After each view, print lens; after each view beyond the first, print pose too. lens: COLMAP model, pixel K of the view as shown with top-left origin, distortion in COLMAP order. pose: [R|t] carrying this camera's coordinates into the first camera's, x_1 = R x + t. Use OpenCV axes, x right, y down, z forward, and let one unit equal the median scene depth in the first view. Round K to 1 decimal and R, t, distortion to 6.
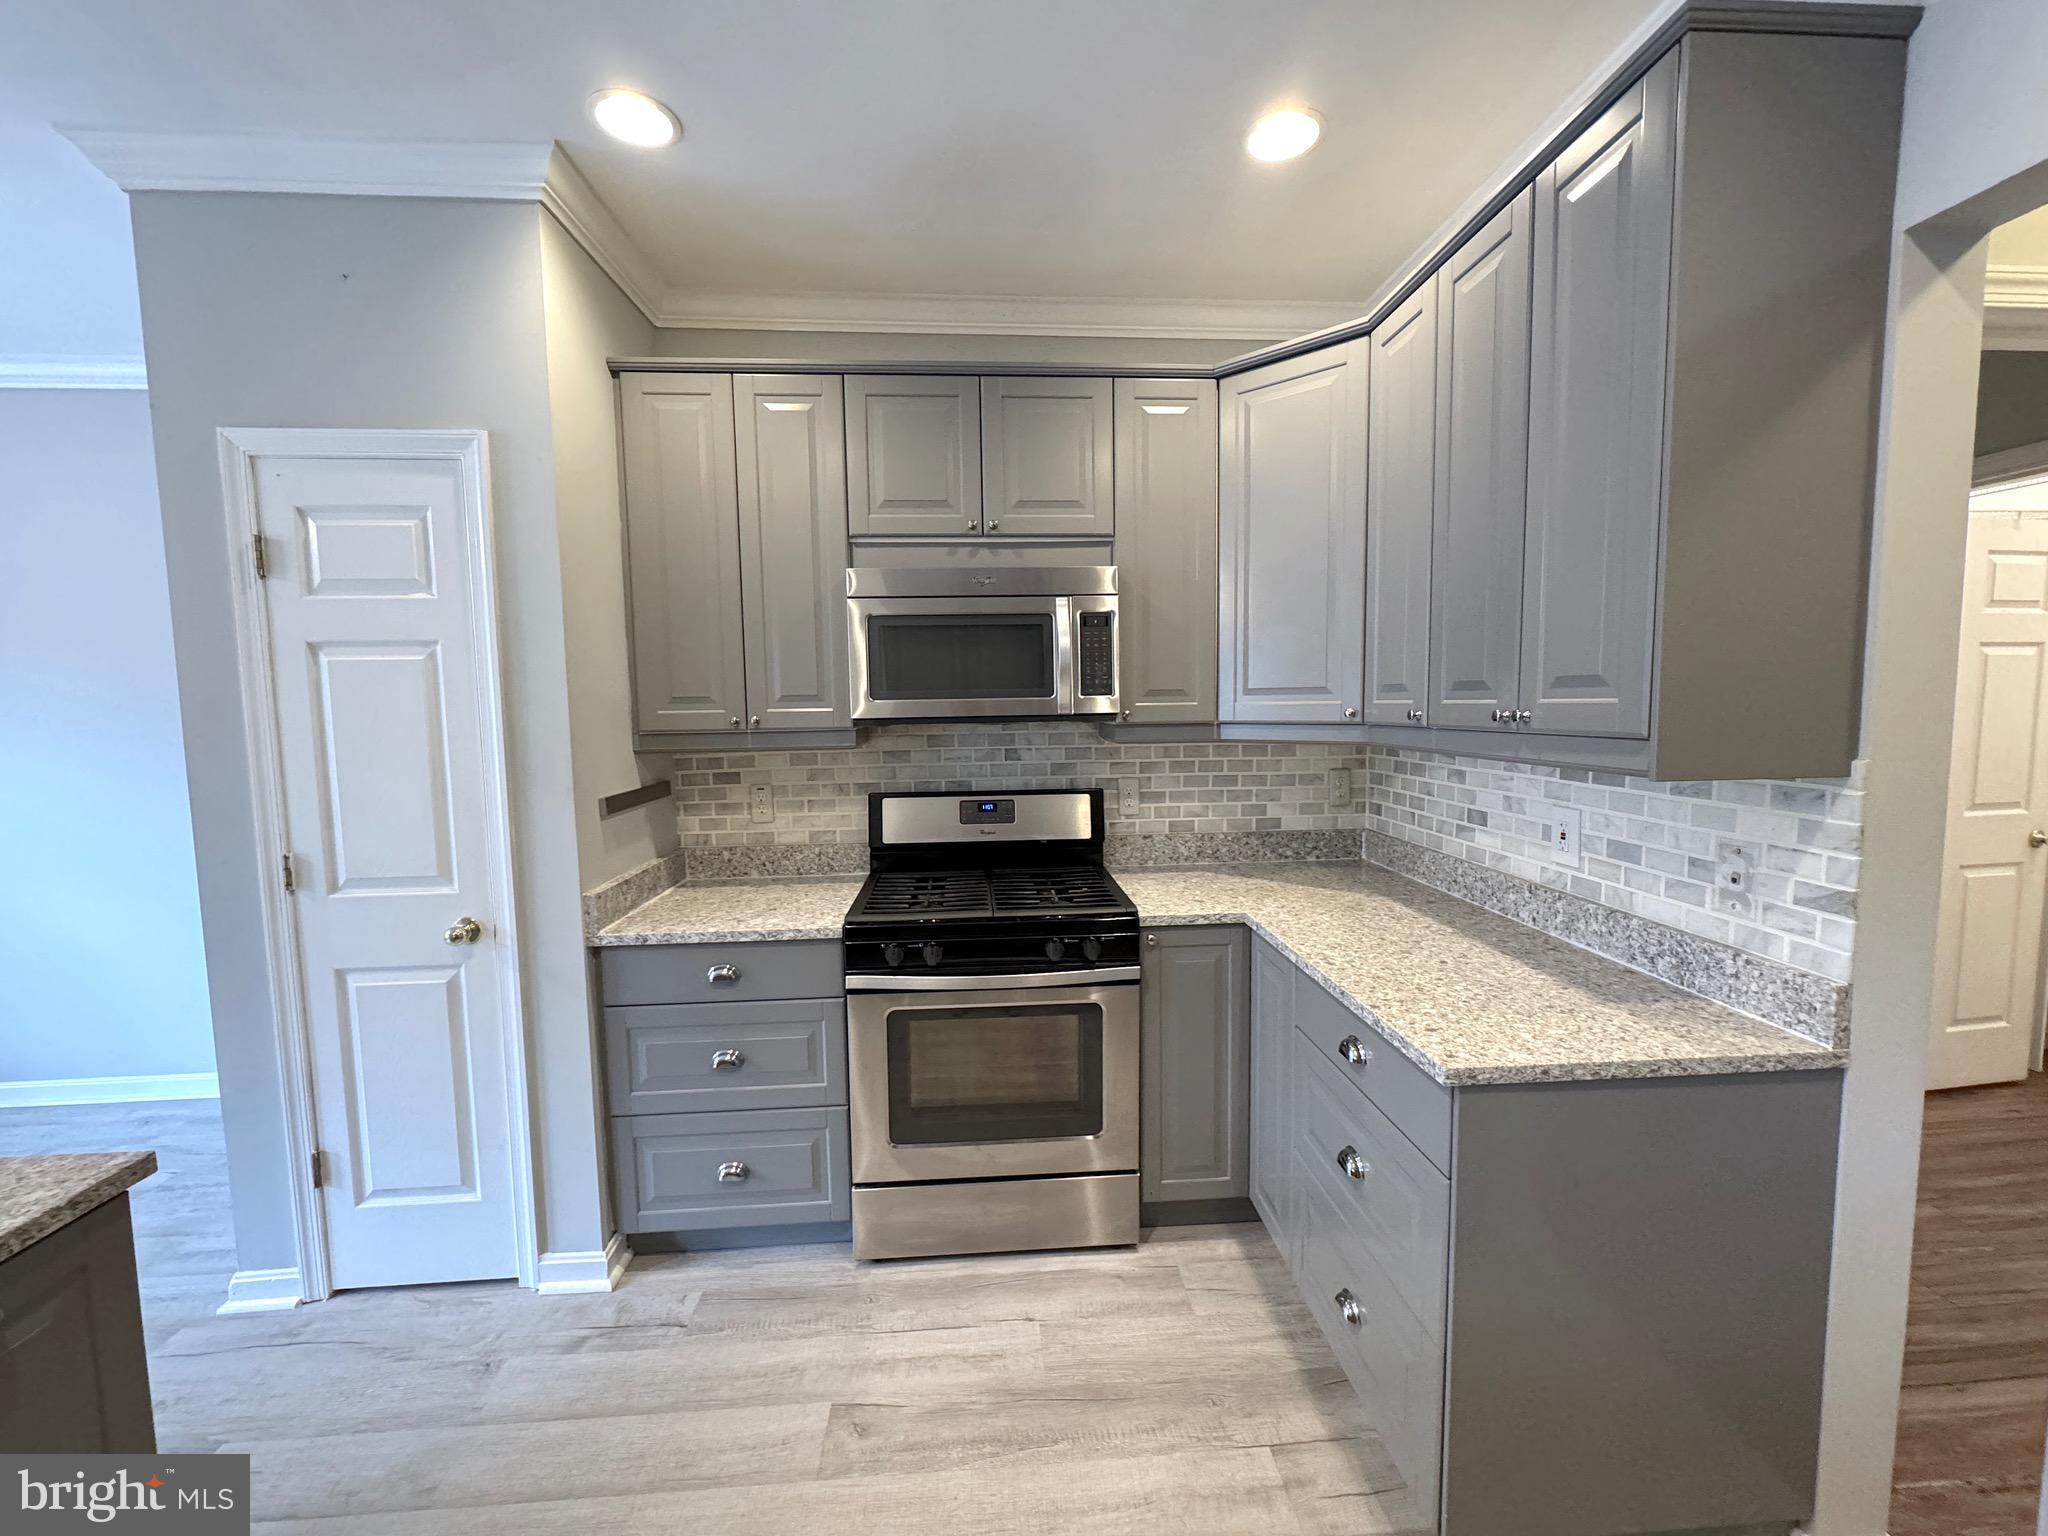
lens RADIAL K [[820.0, 0, 1024.6], [0, 820.0, 768.9], [0, 0, 1]] dist [-0.005298, 0.000315]
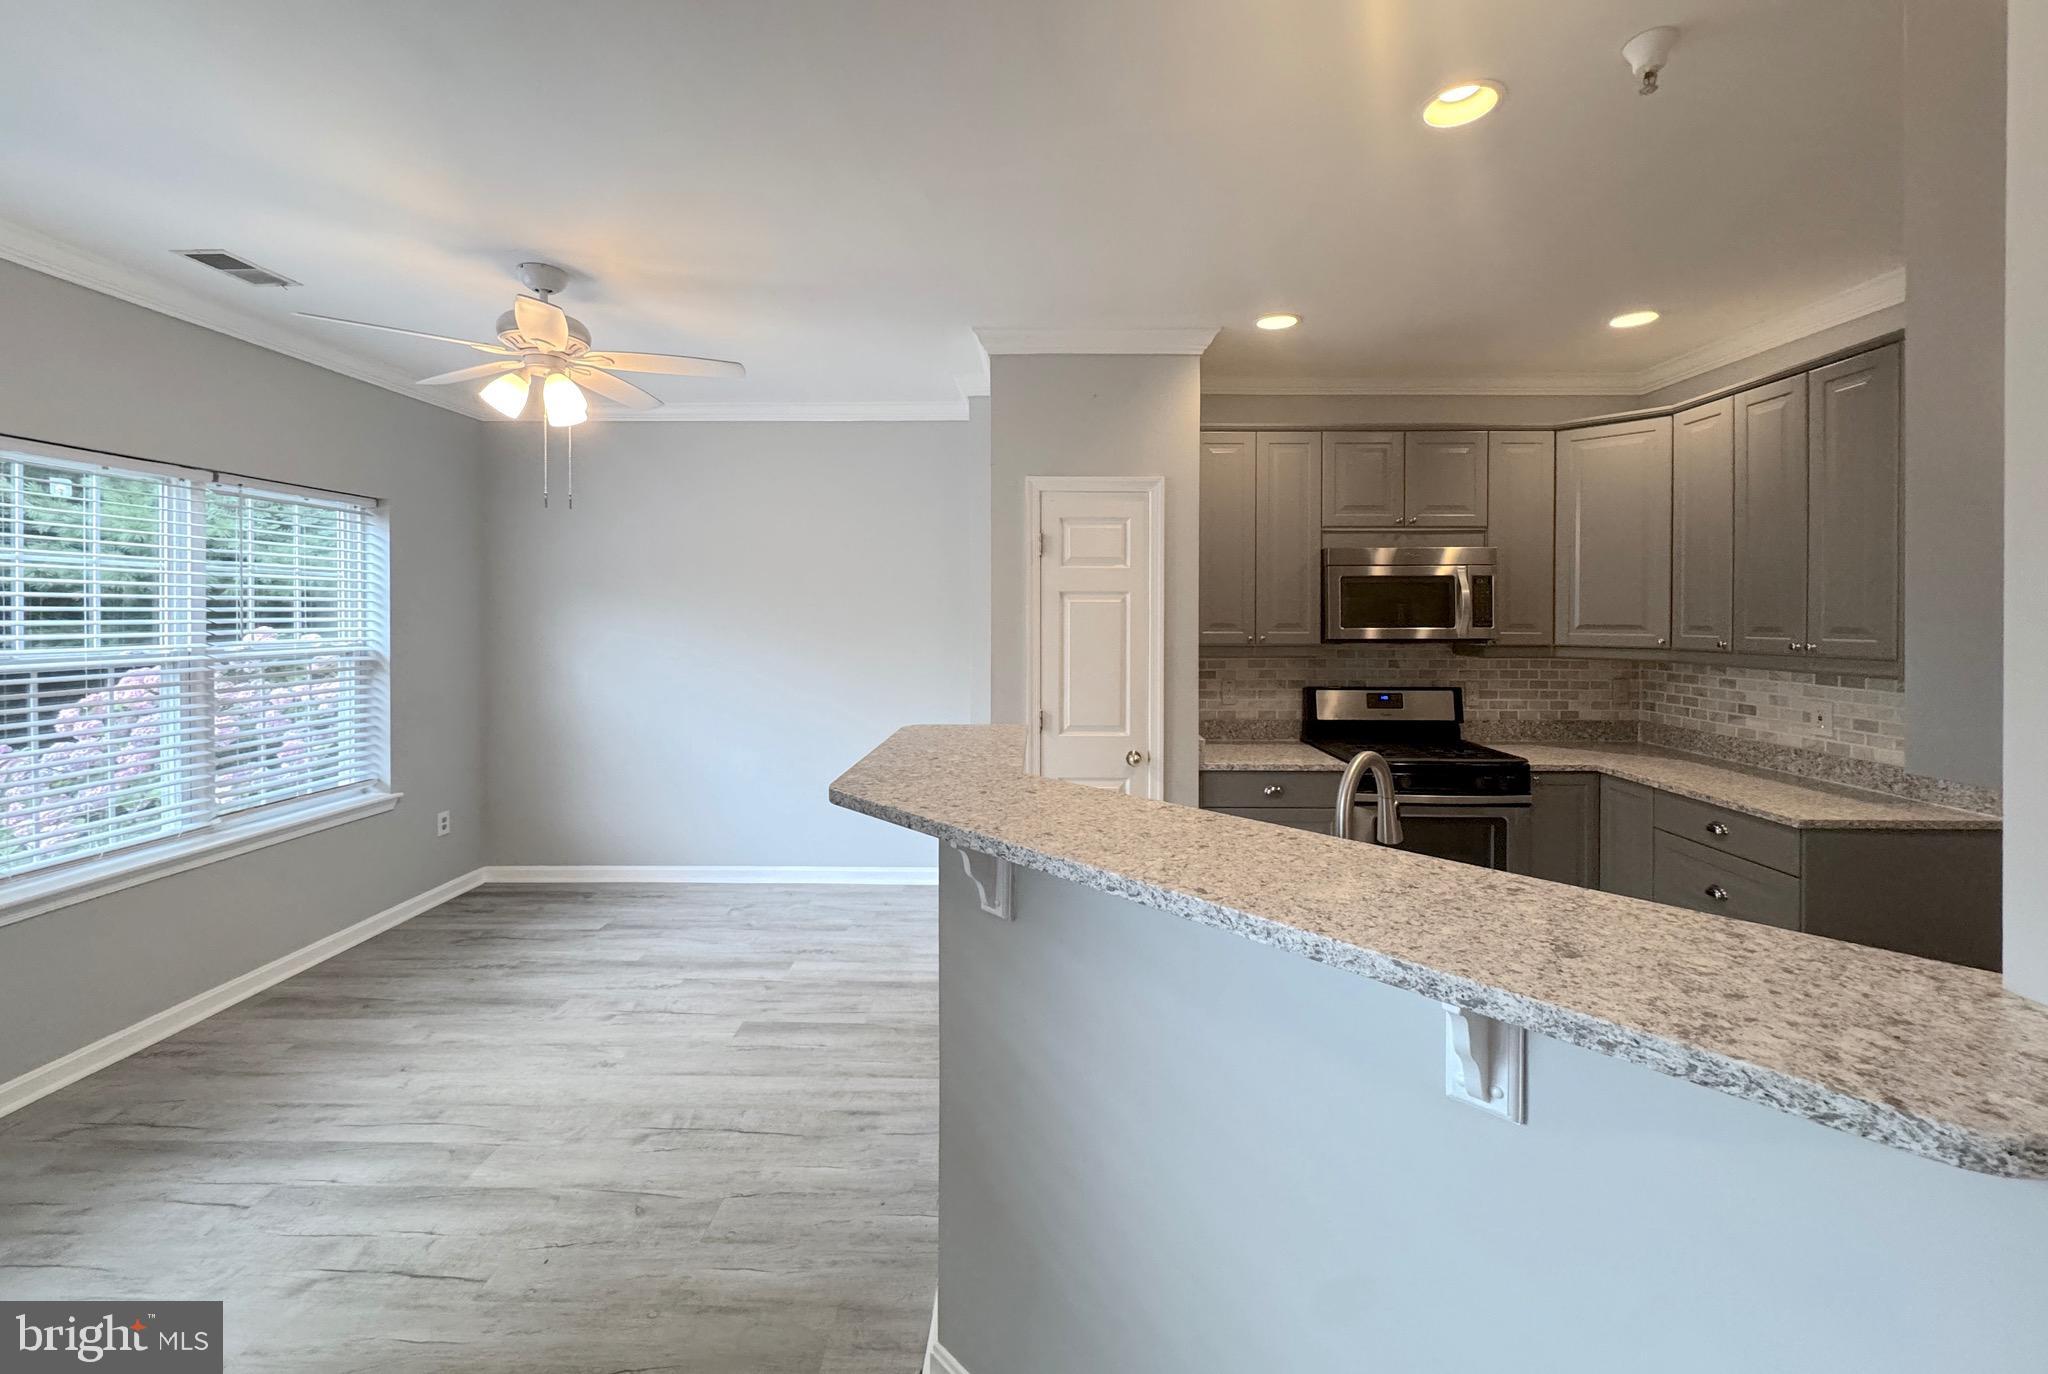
lens RADIAL K [[820.8, 0, 1019.3], [0, 820.8, 620.6], [0, 0, 1]] dist [-0.002185, -0.000065]
pose [[0.996038, 0.017284, -0.087236, -0.763778], [-0.023688, 0.997057, -0.072914, 0.039820], [0.085719, 0.074691, 0.993516, -0.754329]]
